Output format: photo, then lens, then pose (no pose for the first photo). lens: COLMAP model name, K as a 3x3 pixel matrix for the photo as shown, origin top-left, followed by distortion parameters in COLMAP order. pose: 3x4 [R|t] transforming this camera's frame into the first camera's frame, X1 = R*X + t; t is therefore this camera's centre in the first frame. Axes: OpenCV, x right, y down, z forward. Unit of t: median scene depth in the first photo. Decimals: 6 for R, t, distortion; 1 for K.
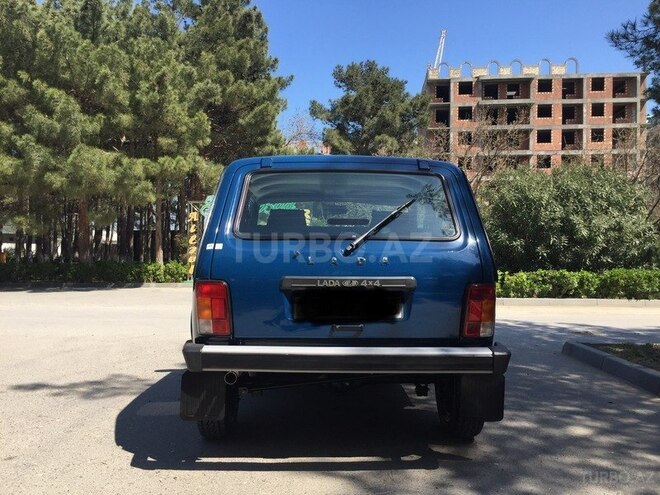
lens RADIAL K [[560.4, 0, 323.8], [0, 560.4, 267.4], [0, 0, 1]] dist [0.081998, -0.096584]
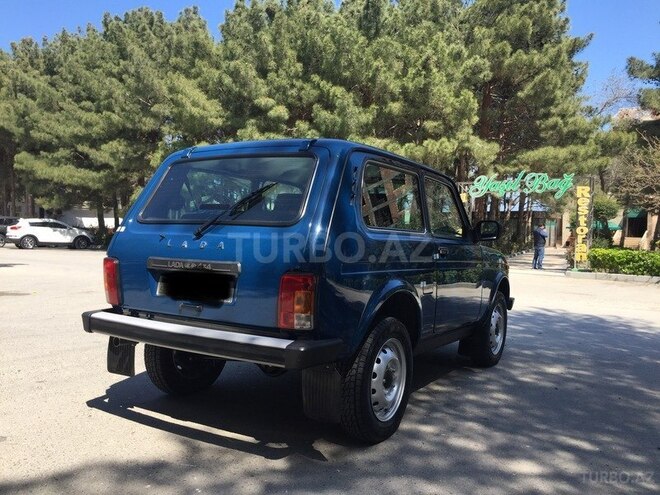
lens RADIAL K [[560.4, 0, 323.8], [0, 560.4, 267.4], [0, 0, 1]] dist [0.081998, -0.096584]
pose [[0.842488, 0.050077, -0.536382, 0.117878], [-0.032070, 0.998566, 0.042855, -0.003139], [0.537759, -0.018904, 0.842887, 0.034619]]
